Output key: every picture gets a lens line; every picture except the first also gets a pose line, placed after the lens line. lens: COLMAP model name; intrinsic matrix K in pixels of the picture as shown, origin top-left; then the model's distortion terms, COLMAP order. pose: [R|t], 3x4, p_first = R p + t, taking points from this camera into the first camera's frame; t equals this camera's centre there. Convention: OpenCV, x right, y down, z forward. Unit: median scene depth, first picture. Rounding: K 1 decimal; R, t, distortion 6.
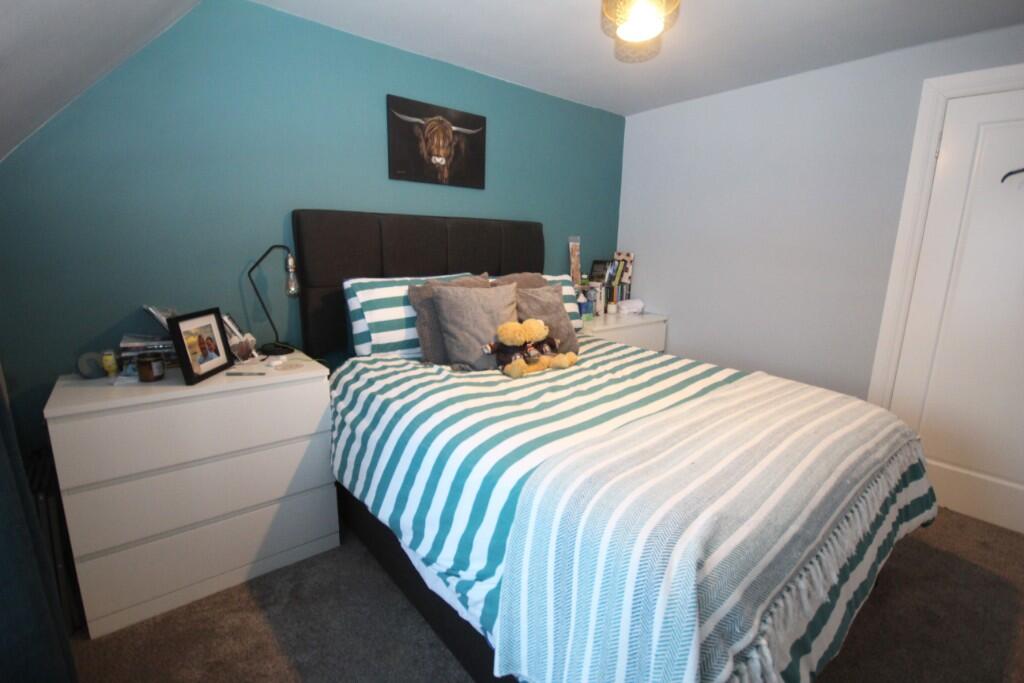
lens RADIAL K [[470.2, 0, 518.1], [0, 470.2, 341.8], [0, 0, 1]] dist [0.012855, -0.012021]
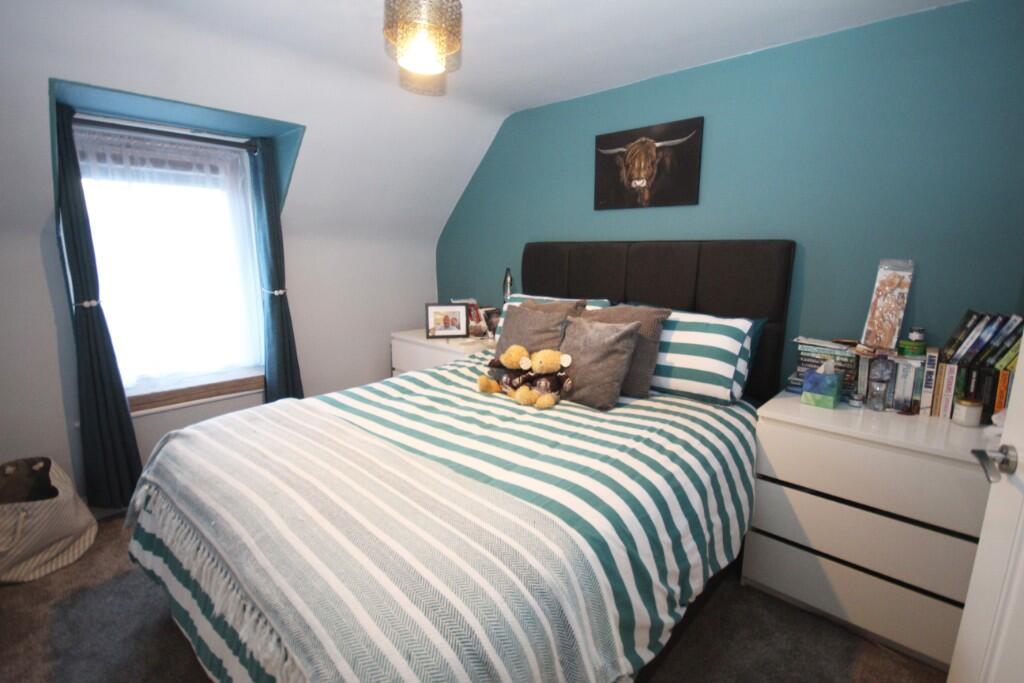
lens RADIAL K [[470.2, 0, 518.1], [0, 470.2, 341.8], [0, 0, 1]] dist [0.012855, -0.012021]
pose [[0.134369, 0.173337, -0.975653, 0.801874], [-0.204589, 0.968222, 0.143841, -0.160243], [0.969582, 0.180280, 0.165562, 0.663828]]
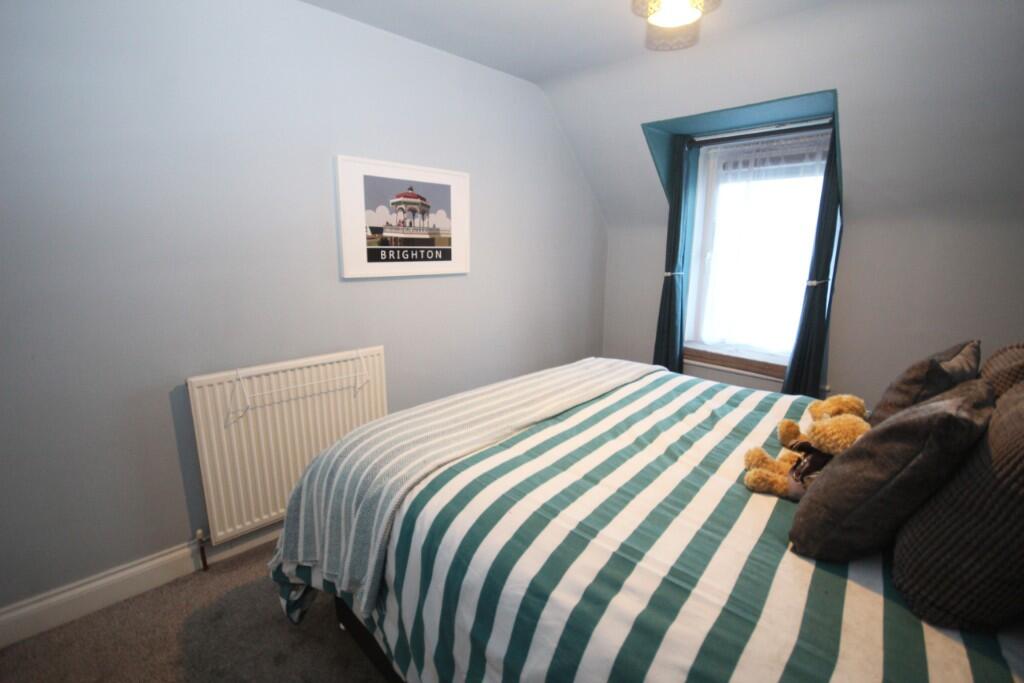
lens RADIAL K [[470.2, 0, 518.1], [0, 470.2, 341.8], [0, 0, 1]] dist [0.012855, -0.012021]
pose [[-0.993962, 0.005274, -0.109601, 0.377723], [-0.039722, 0.913802, 0.404213, -0.267451], [0.102285, 0.406126, -0.908075, 1.186419]]
